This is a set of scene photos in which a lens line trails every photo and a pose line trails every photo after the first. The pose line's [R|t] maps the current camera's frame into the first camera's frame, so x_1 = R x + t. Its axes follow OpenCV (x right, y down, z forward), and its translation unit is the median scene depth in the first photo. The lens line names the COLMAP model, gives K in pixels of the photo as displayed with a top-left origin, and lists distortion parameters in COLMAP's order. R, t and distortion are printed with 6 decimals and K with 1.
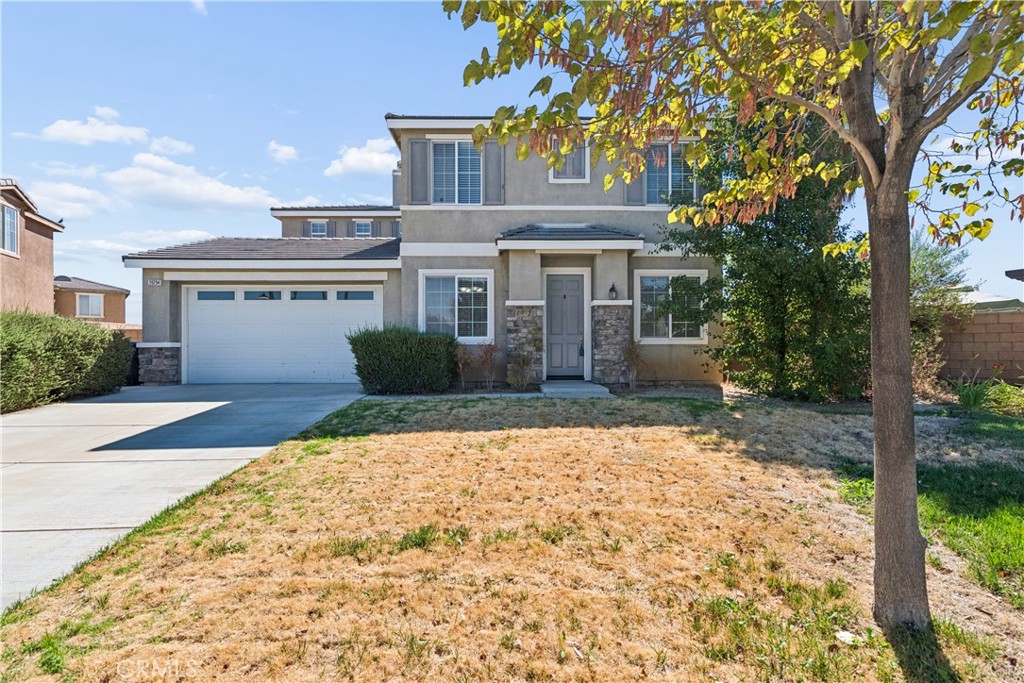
lens RADIAL K [[465.4, 0, 513.7], [0, 465.4, 335.8], [0, 0, 1]] dist [-0.023919, -0.000572]
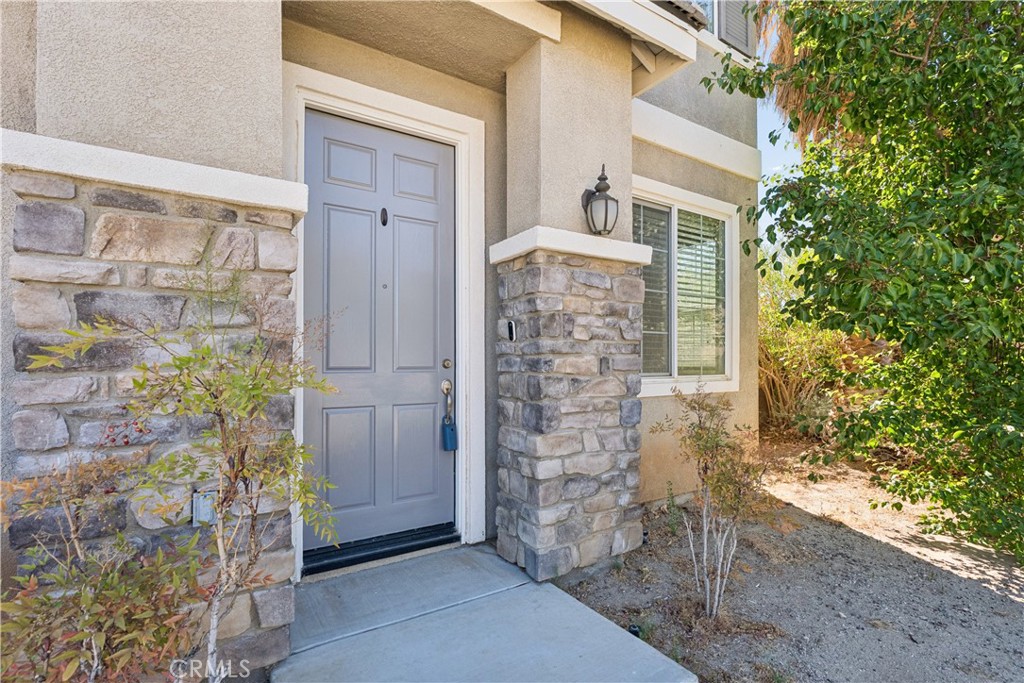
lens RADIAL K [[465.4, 0, 513.4], [0, 465.4, 351.9], [0, 0, 1]] dist [-0.023919, -0.000572]
pose [[0.855202, 0.011156, 0.518175, 0.040776], [-0.006999, 0.999926, -0.009977, -0.010509], [-0.518247, 0.004905, 0.855217, 0.762907]]
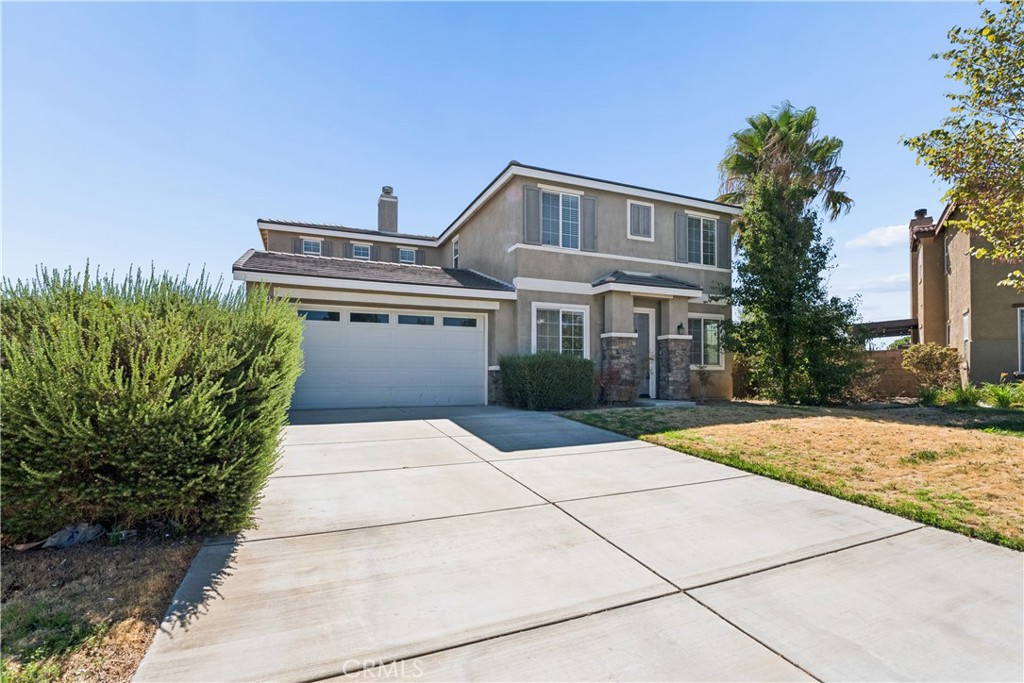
lens RADIAL K [[465.4, 0, 512.9], [0, 465.4, 364.1], [0, 0, 1]] dist [-0.023919, -0.000572]
pose [[0.931258, 0.009601, 0.364234, -0.655735], [-0.007191, 0.999942, -0.007972, 0.016884], [-0.364290, 0.004805, 0.931273, -0.033864]]
